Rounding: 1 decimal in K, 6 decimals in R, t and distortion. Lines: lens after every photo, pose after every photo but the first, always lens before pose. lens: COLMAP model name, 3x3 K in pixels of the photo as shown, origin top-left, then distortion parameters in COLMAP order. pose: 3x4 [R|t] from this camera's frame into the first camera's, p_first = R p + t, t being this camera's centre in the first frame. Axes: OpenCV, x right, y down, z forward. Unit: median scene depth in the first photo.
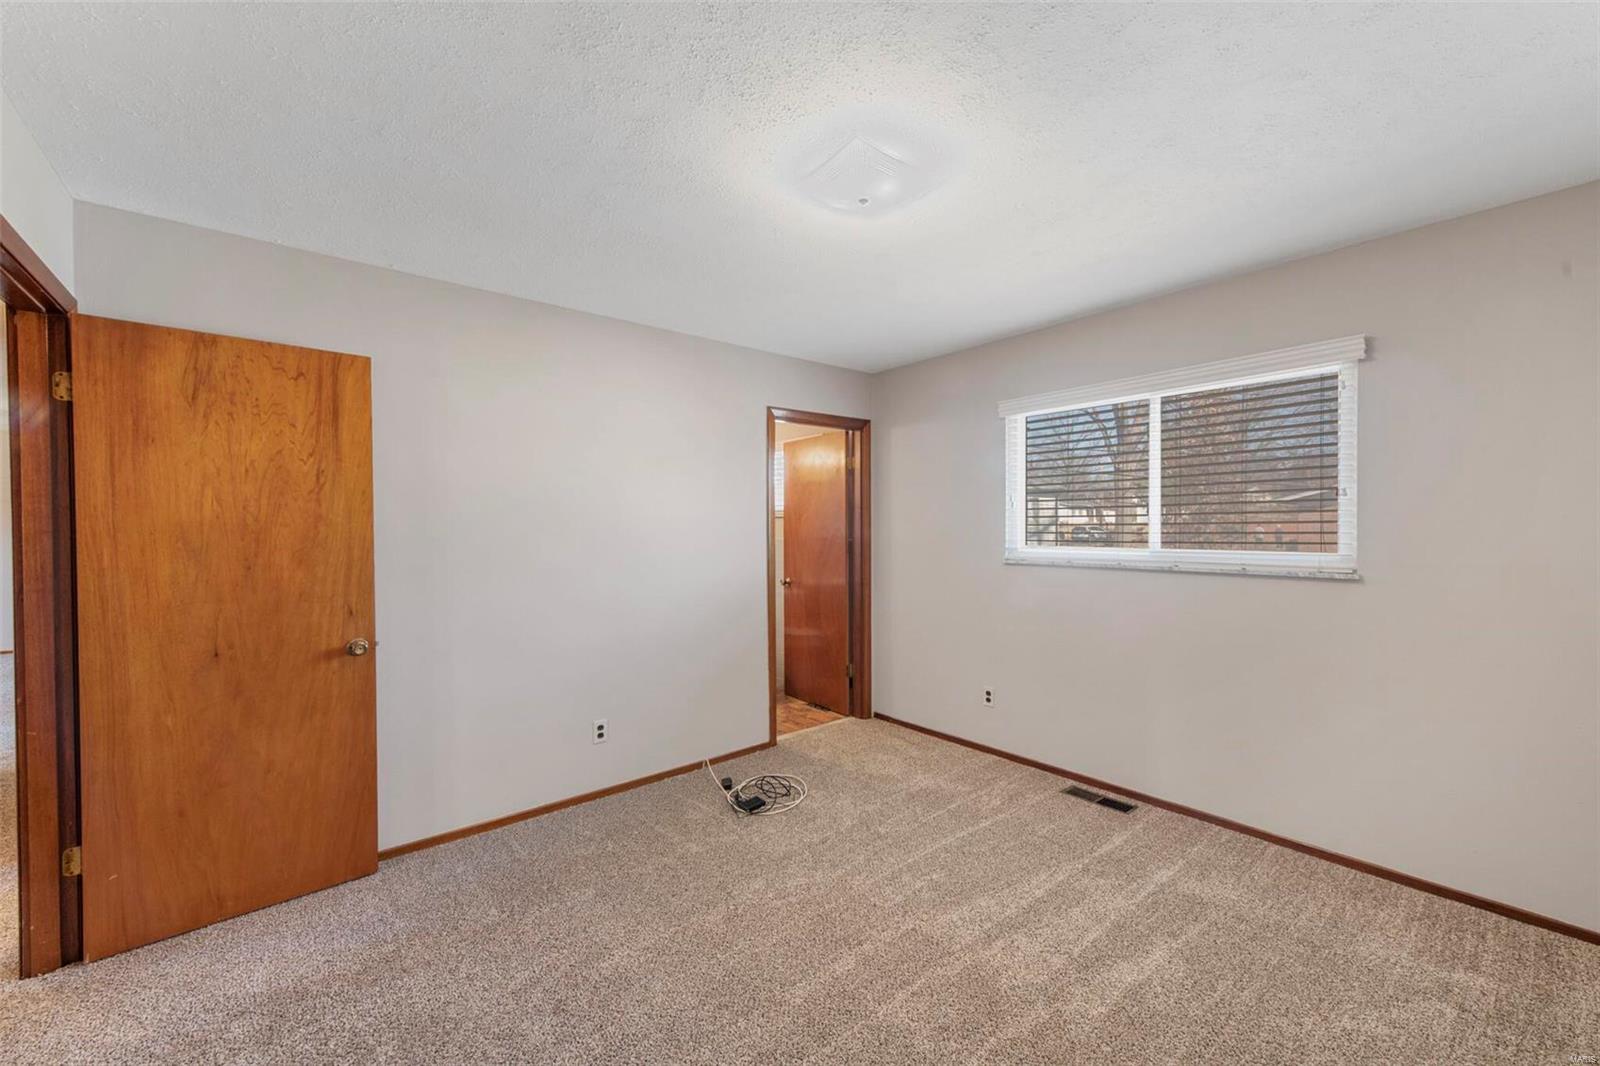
lens RADIAL K [[638.1, 0, 805.0], [0, 638.1, 537.8], [0, 0, 1]] dist [0.019821, -0.004353]
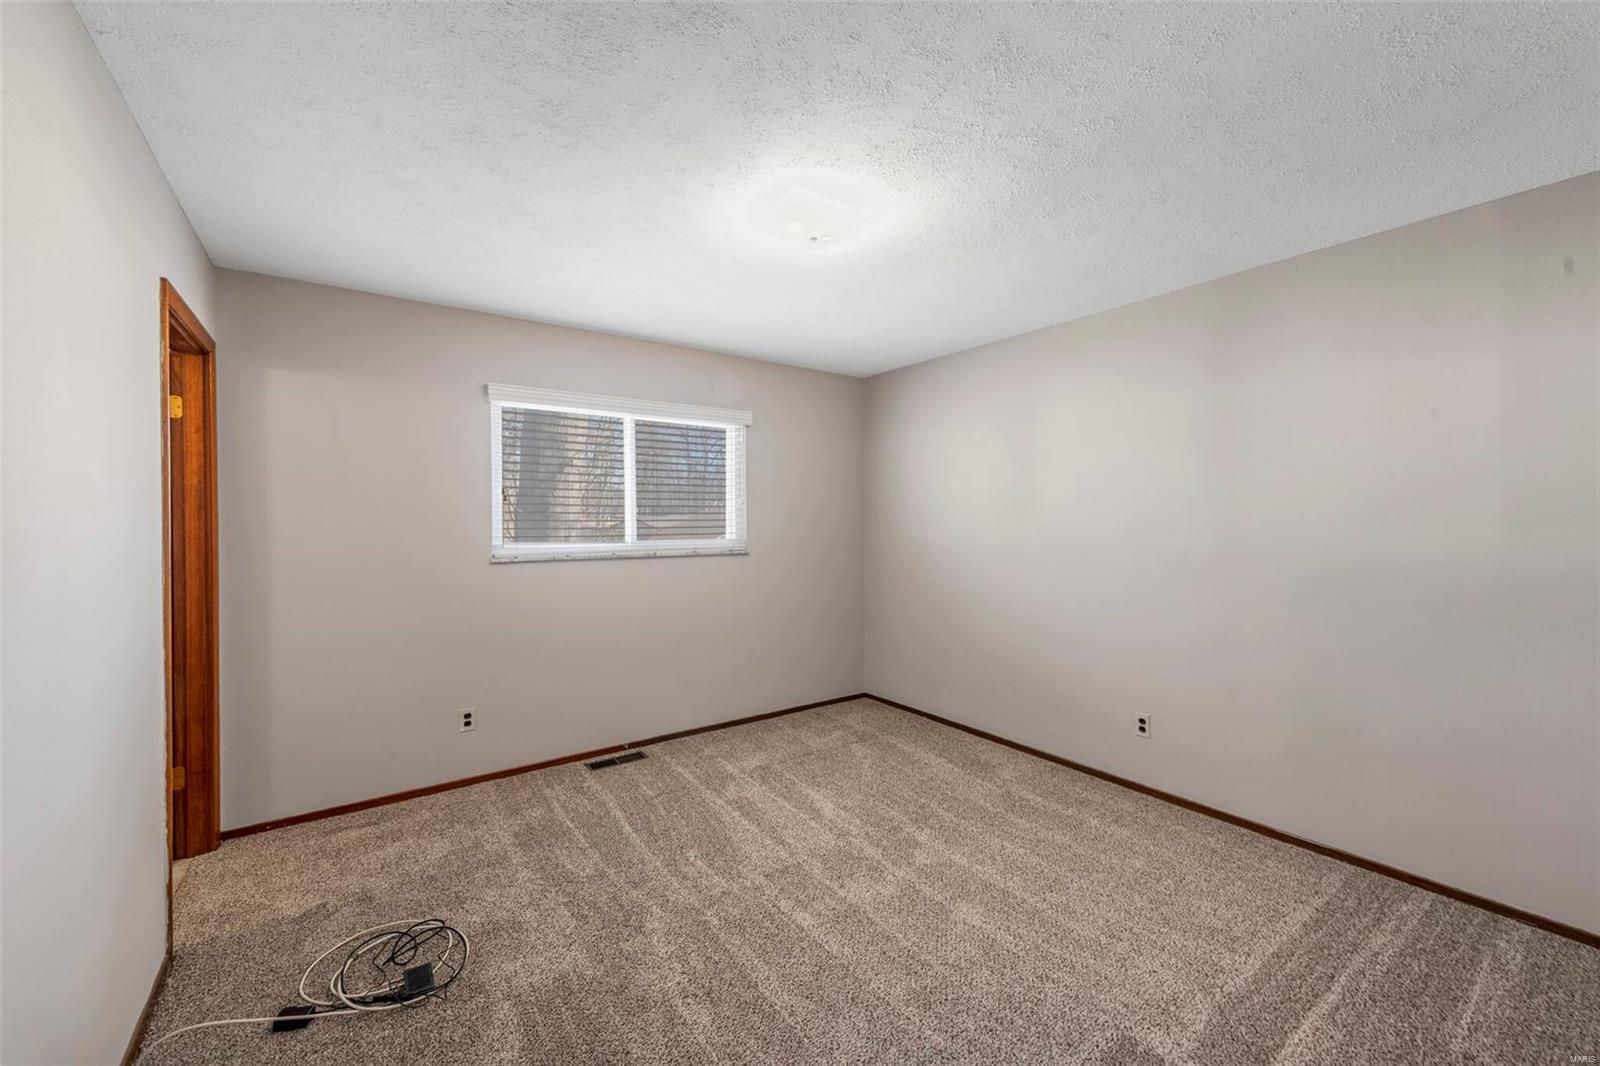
lens RADIAL K [[638.1, 0, 807.3], [0, 638.1, 522.7], [0, 0, 1]] dist [0.019821, -0.004353]
pose [[0.066361, 0.002353, 0.997793, -0.706993], [0.021672, 0.999758, -0.003799, -0.005662], [-0.997560, 0.021876, 0.066294, 0.619061]]
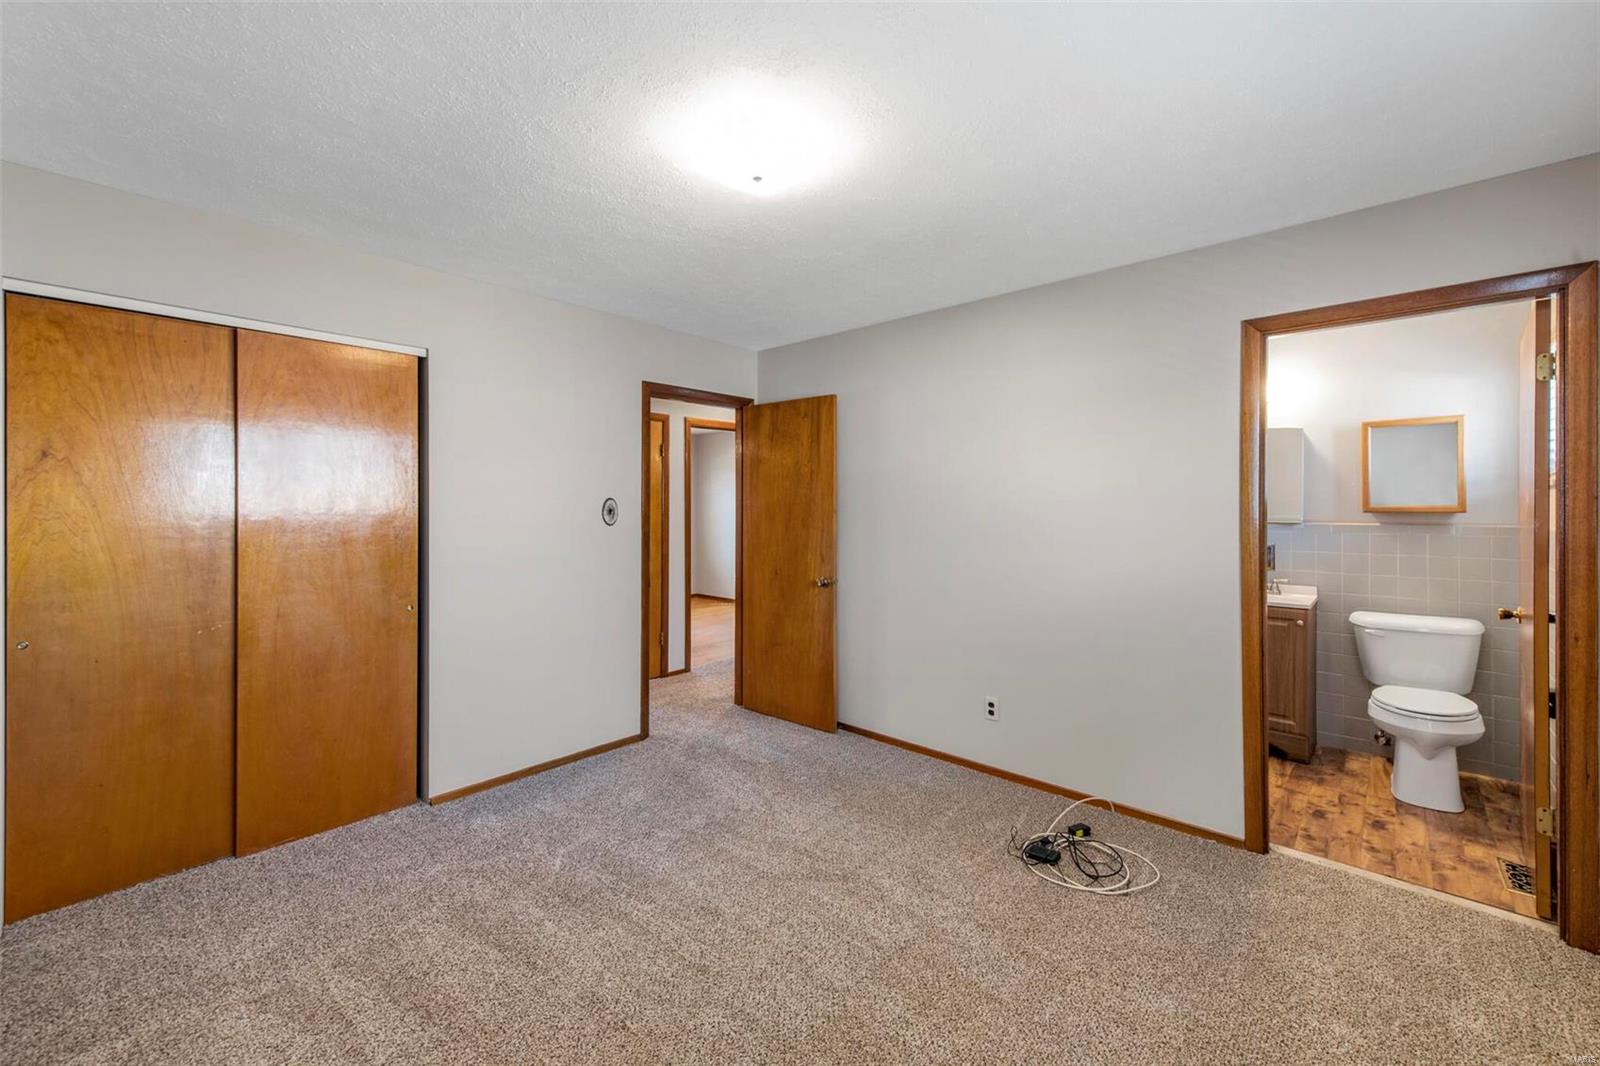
lens RADIAL K [[638.1, 0, 805.2], [0, 638.1, 511.8], [0, 0, 1]] dist [0.019821, -0.004353]
pose [[0.130819, 0.006434, -0.991385, 0.703907], [-0.021219, 0.999768, 0.003688, -0.003644], [0.991179, 0.020553, 0.130925, 0.634391]]
